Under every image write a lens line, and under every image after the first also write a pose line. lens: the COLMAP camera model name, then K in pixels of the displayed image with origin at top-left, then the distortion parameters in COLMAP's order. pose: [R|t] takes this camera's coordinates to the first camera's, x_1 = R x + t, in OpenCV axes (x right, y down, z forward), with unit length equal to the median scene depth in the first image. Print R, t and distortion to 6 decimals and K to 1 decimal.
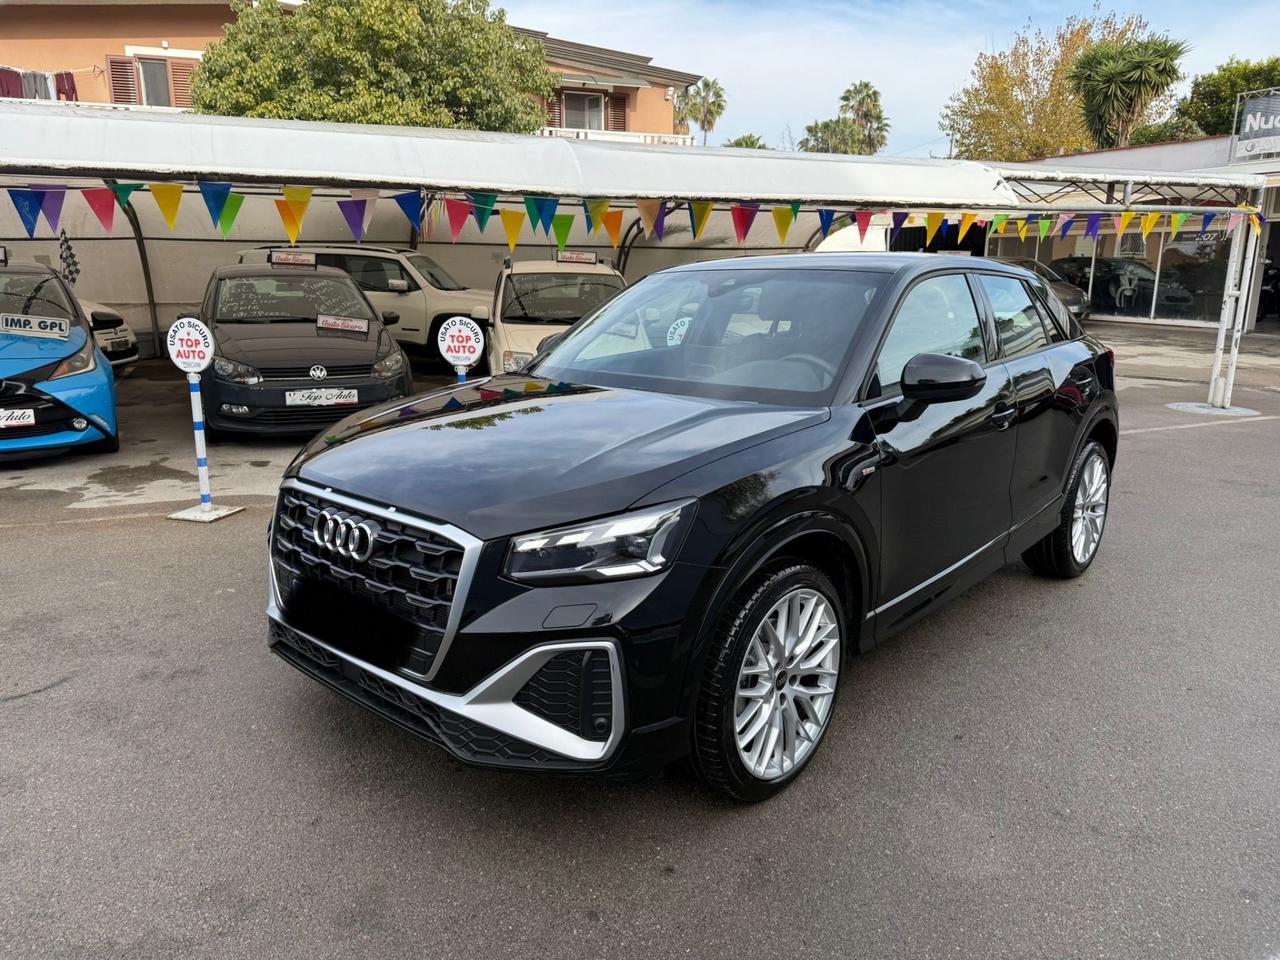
lens RADIAL K [[904.7, 0, 634.5], [0, 904.7, 469.2], [0, 0, 1]] dist [0.026593, -0.031203]
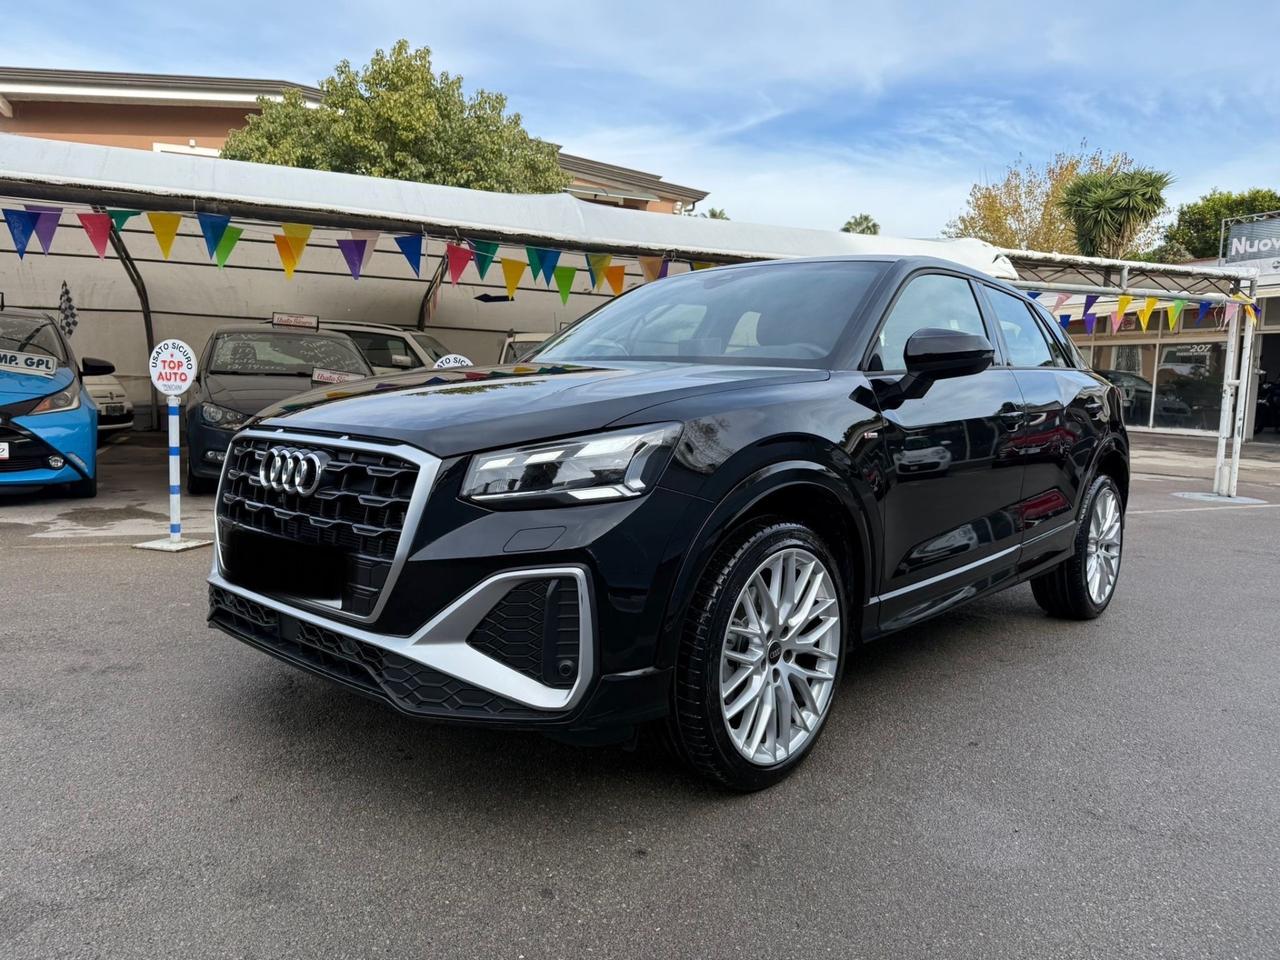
lens RADIAL K [[904.7, 0, 646.2], [0, 904.7, 467.2], [0, 0, 1]] dist [0.026593, -0.031203]
pose [[0.999663, 0.024785, 0.007765, 0.015586], [-0.023598, 0.991614, -0.127061, 0.108158], [-0.010849, 0.126835, 0.991864, 0.060731]]
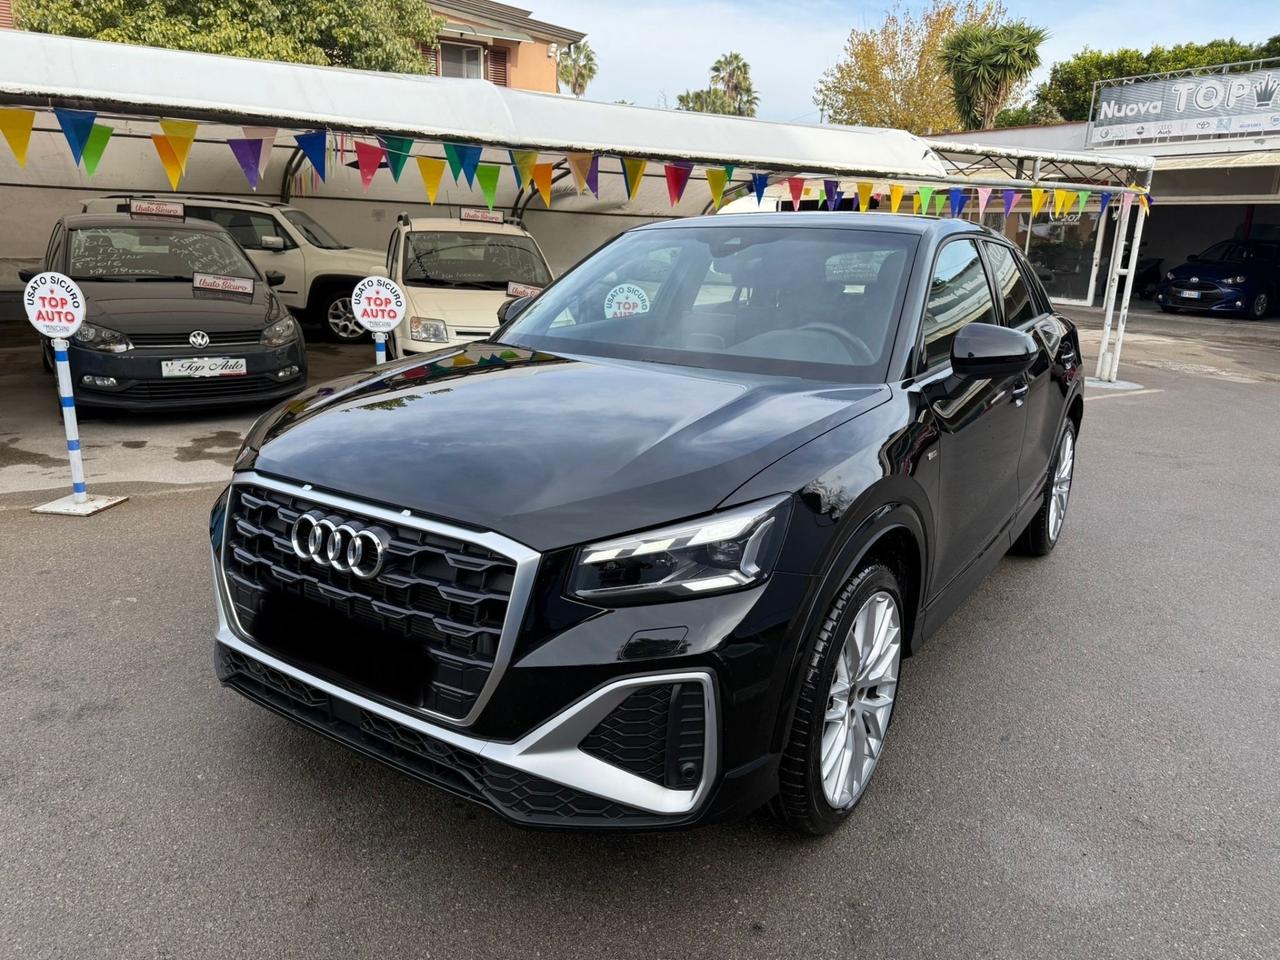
lens RADIAL K [[904.7, 0, 651.7], [0, 904.7, 484.4], [0, 0, 1]] dist [0.026593, -0.031203]
pose [[0.987615, -0.015577, 0.156121, -0.106506], [0.008051, 0.998780, 0.048719, -0.010489], [-0.156690, -0.046858, 0.986536, 0.108996]]
